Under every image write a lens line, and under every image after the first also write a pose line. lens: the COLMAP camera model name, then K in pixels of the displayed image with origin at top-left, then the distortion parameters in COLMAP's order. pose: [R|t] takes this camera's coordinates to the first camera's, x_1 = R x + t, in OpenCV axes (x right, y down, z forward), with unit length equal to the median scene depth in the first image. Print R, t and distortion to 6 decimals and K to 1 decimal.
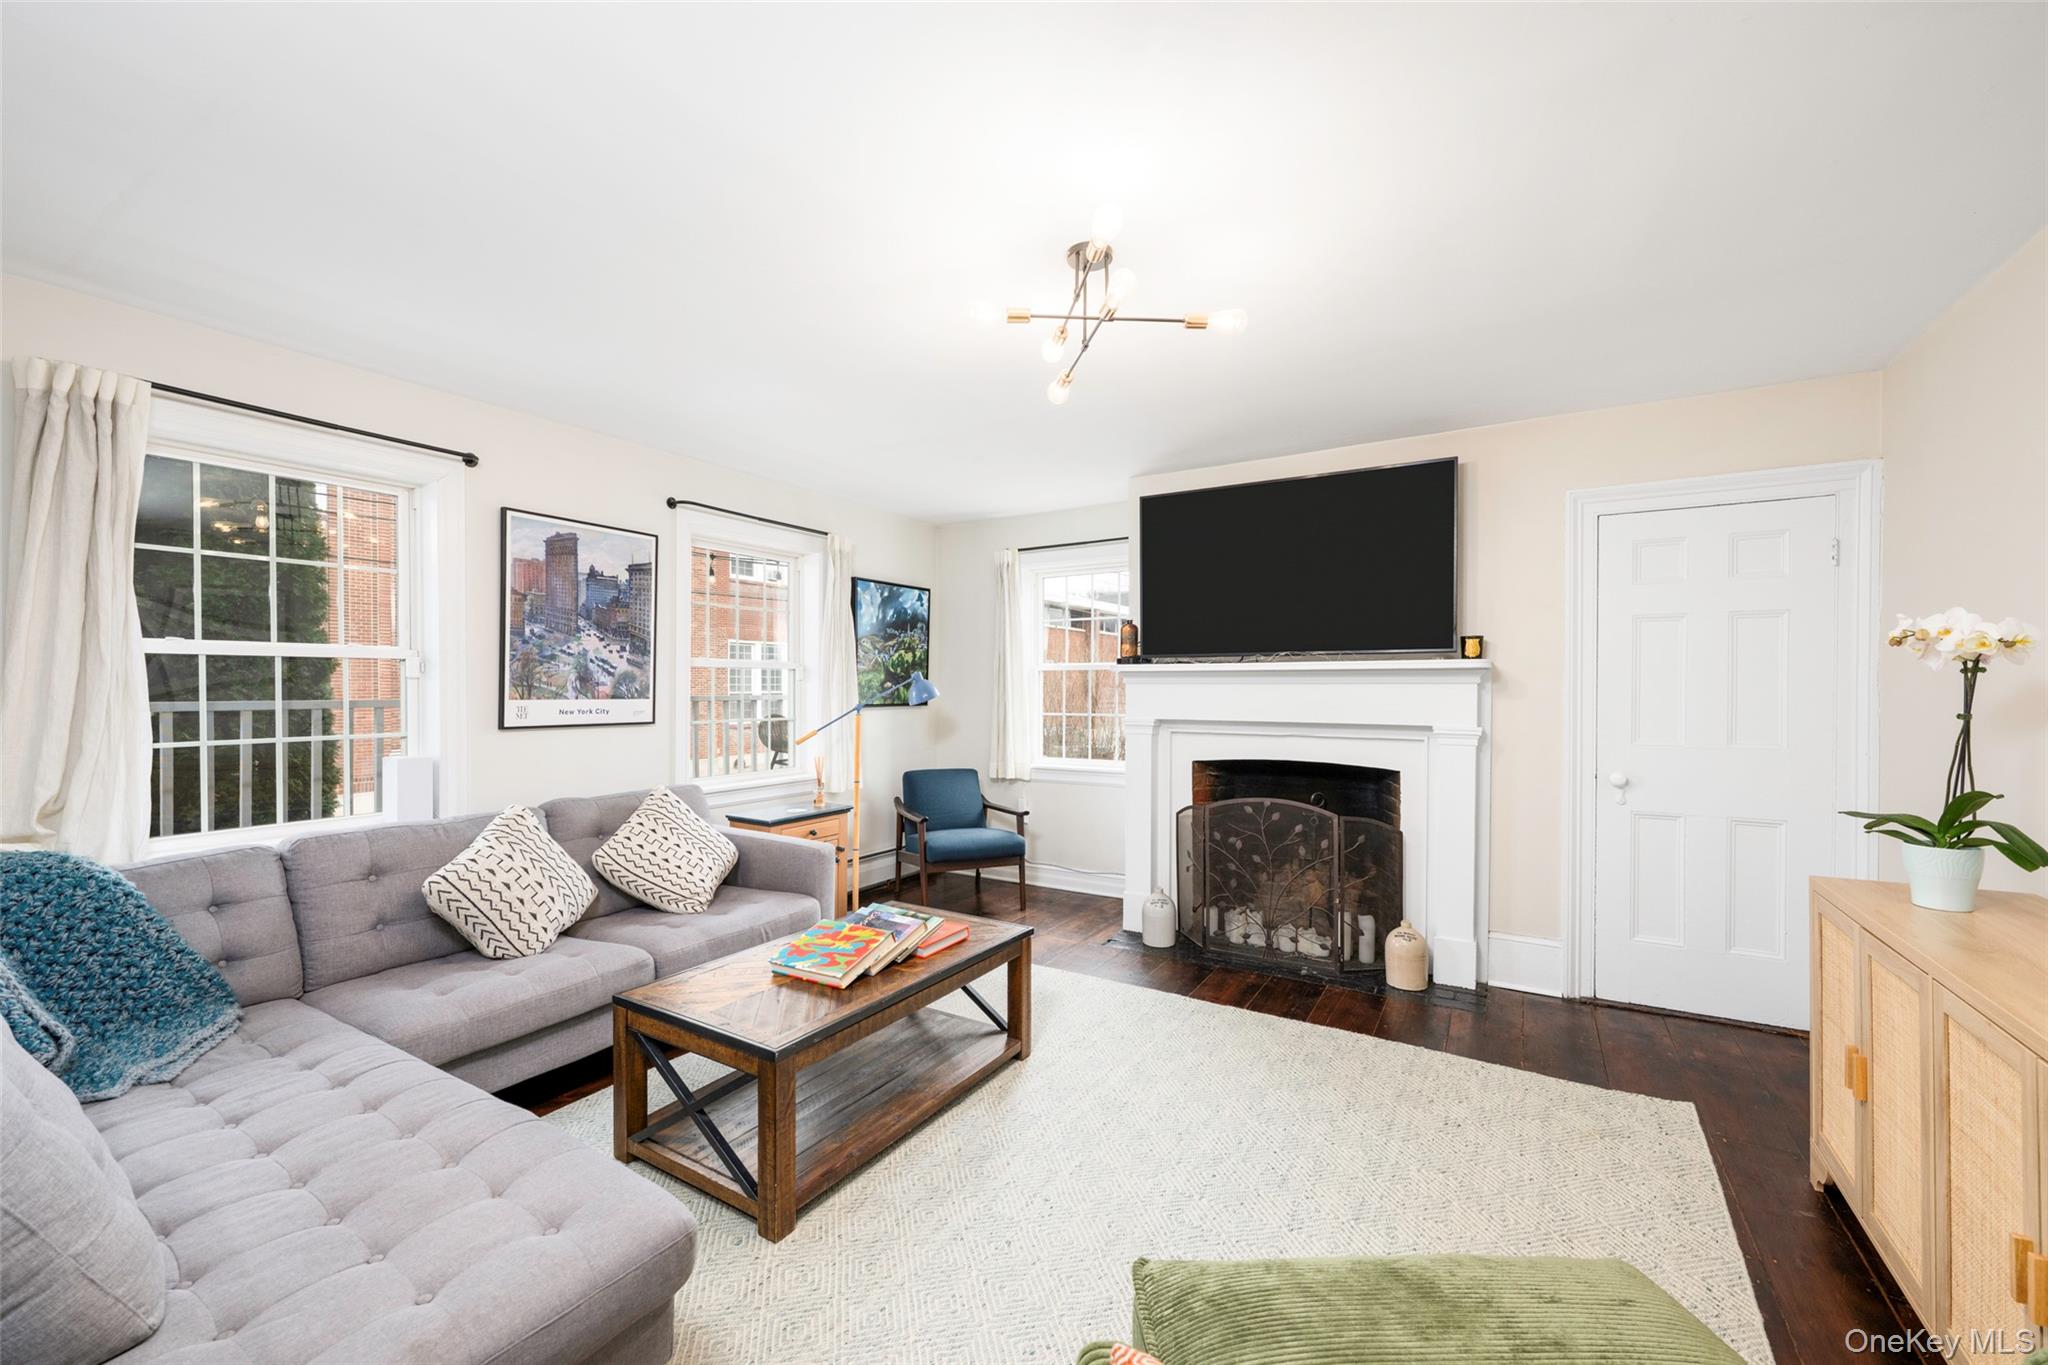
lens RADIAL K [[821.5, 0, 1026.9], [0, 821.5, 688.2], [0, 0, 1]] dist [-0.000139, -0.000687]
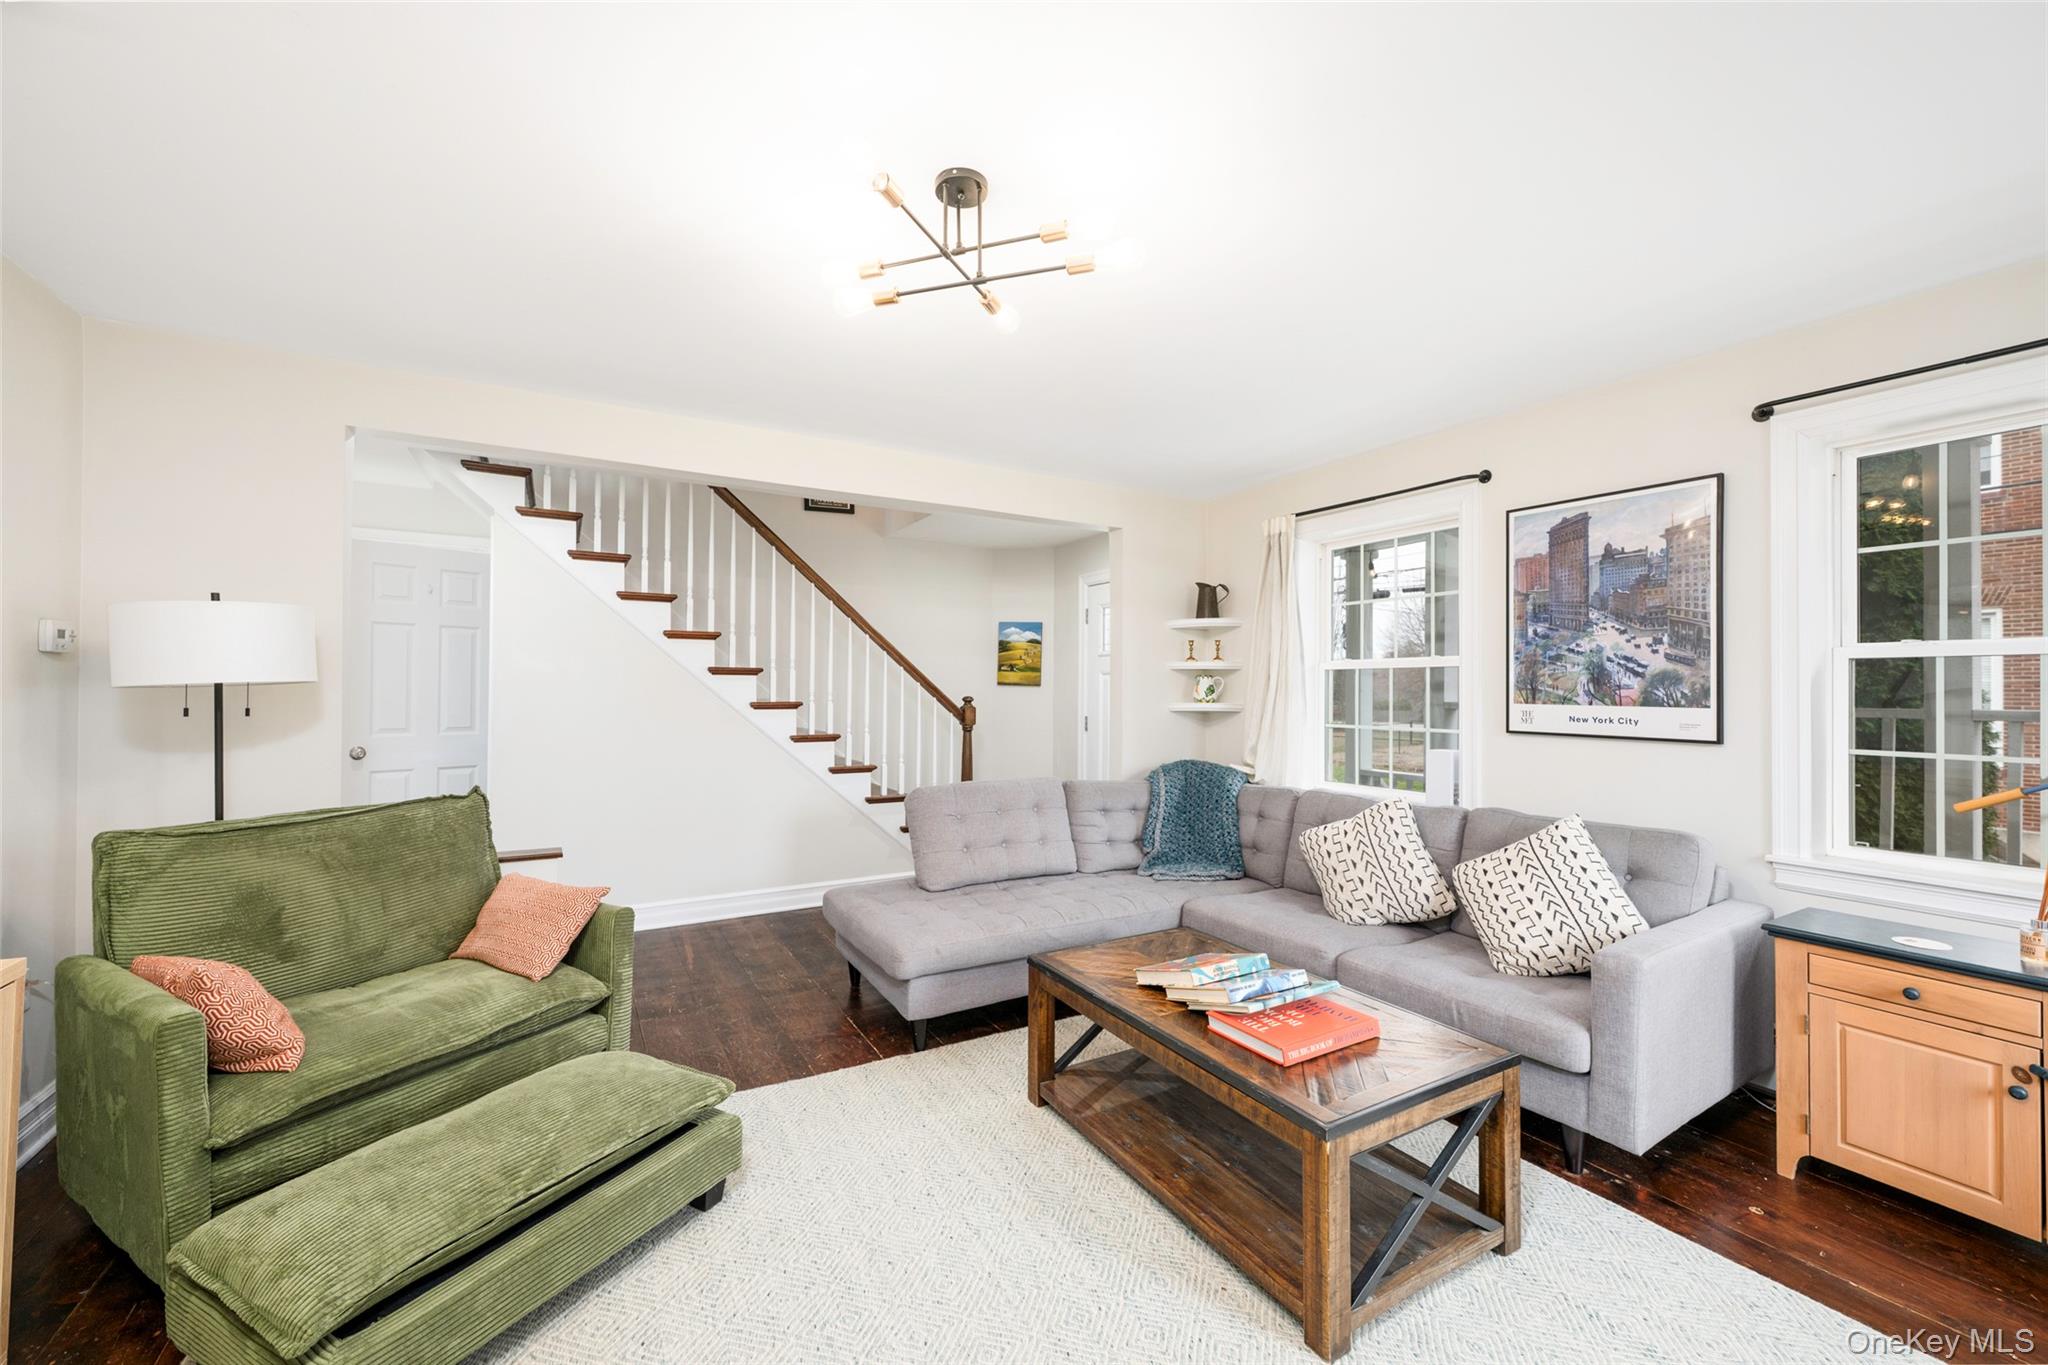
lens RADIAL K [[821.5, 0, 1017.4], [0, 821.5, 673.2], [0, 0, 1]] dist [-0.000139, -0.000687]
pose [[-0.495297, -0.021102, -0.868468, 0.486389], [-0.008650, 0.999775, -0.019360, 0.001839], [0.868681, -0.002077, -0.495368, 0.904286]]
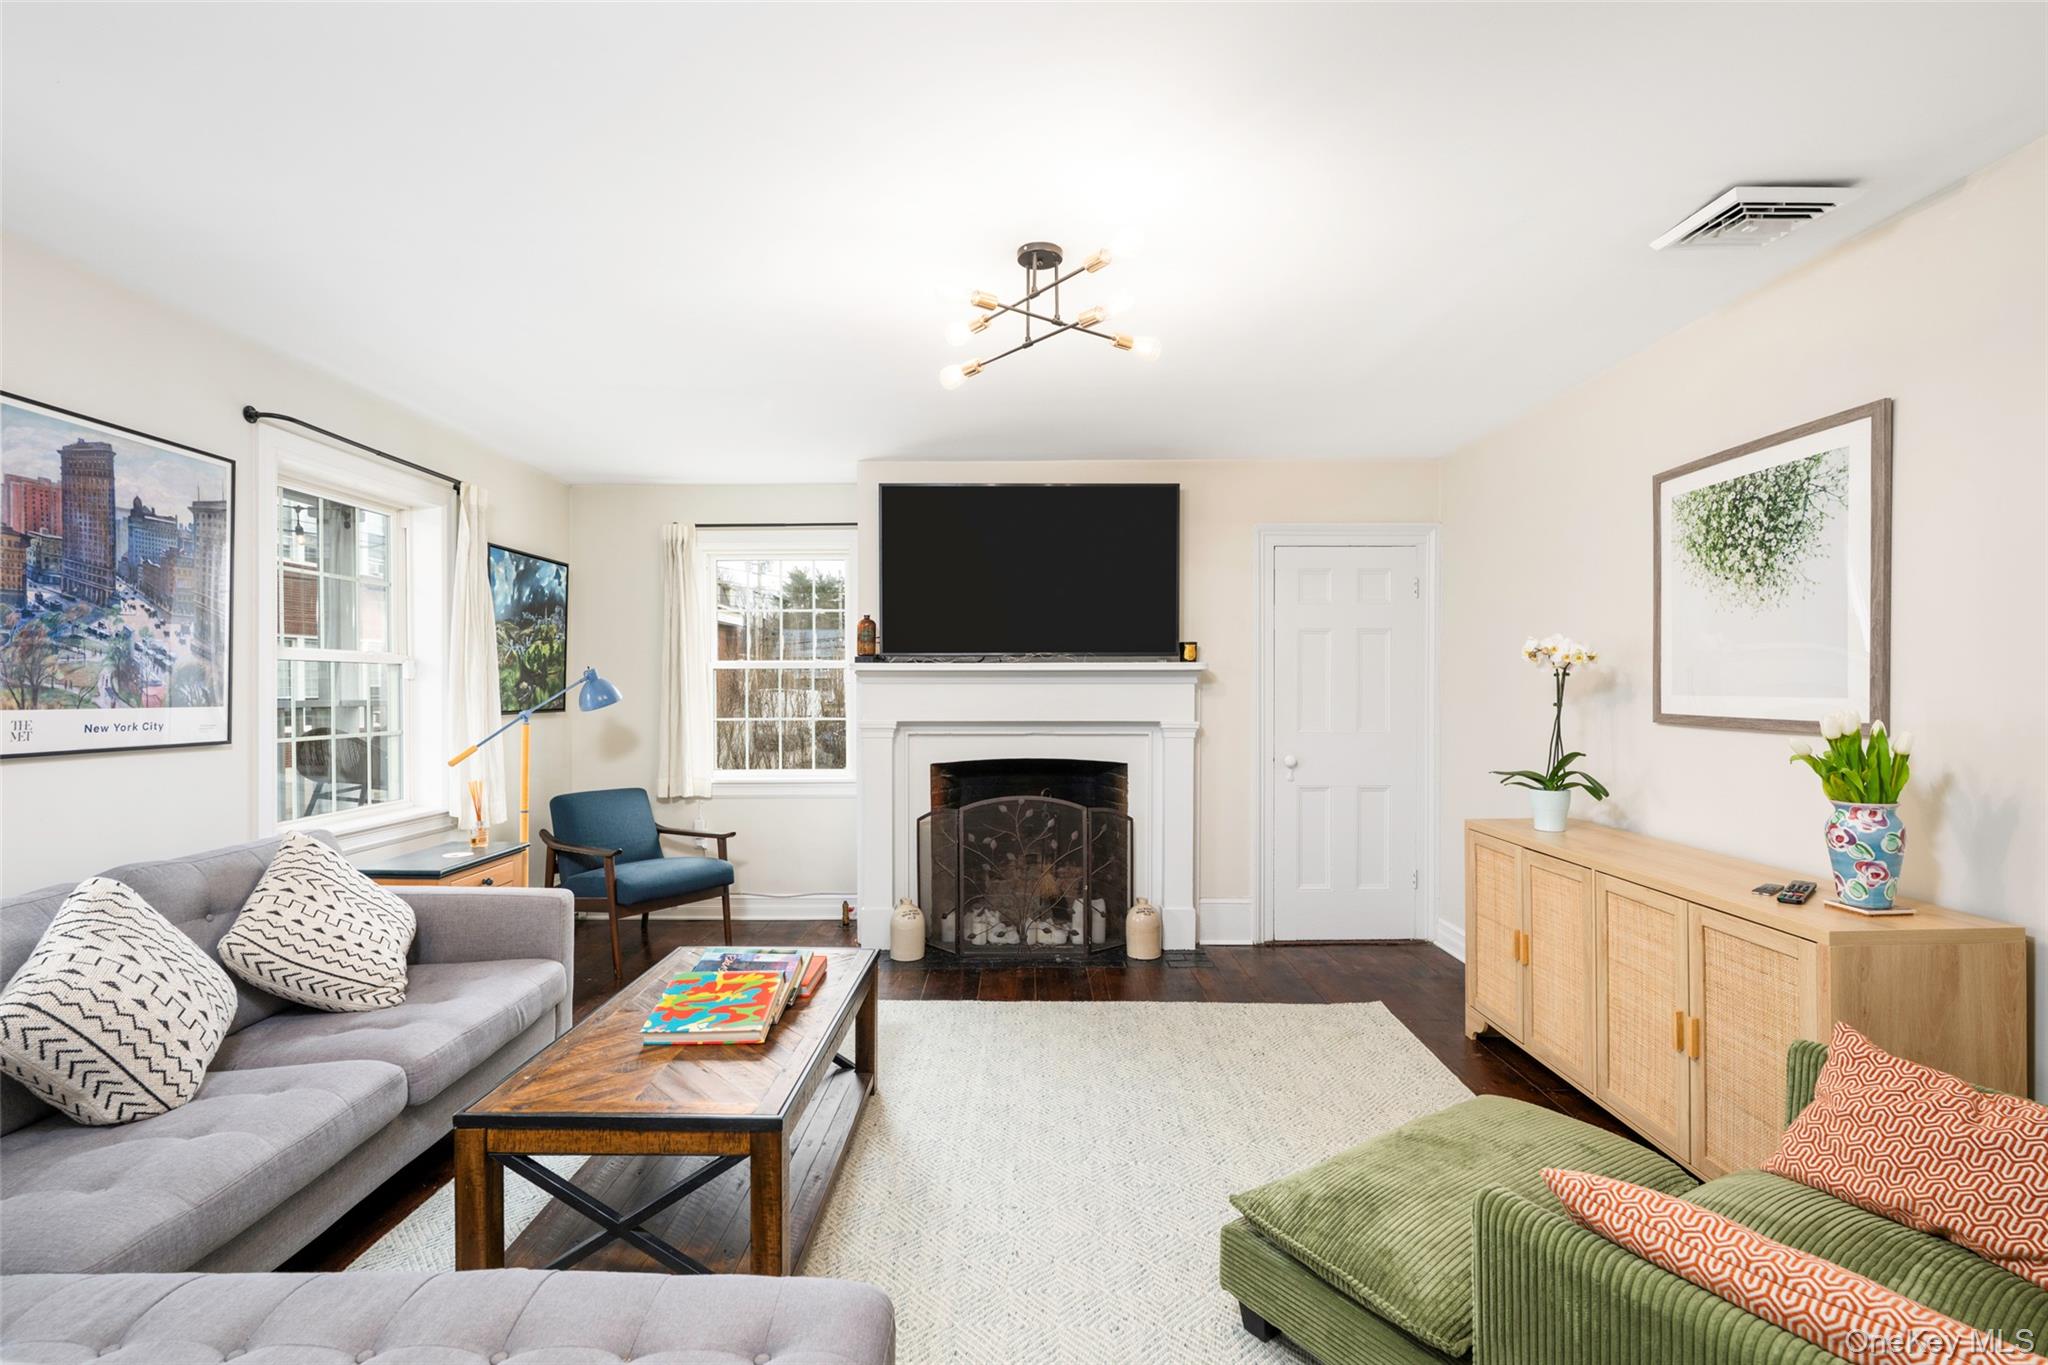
lens RADIAL K [[907.4, 0, 1031.7], [0, 907.4, 693.6], [0, 0, 1]] dist [-0.003816, 0.001302]
pose [[0.851209, -0.005417, 0.524799, -0.312194], [0.003170, 0.999982, 0.005181, 0.001031], [-0.524818, -0.002747, 0.851210, 0.038982]]
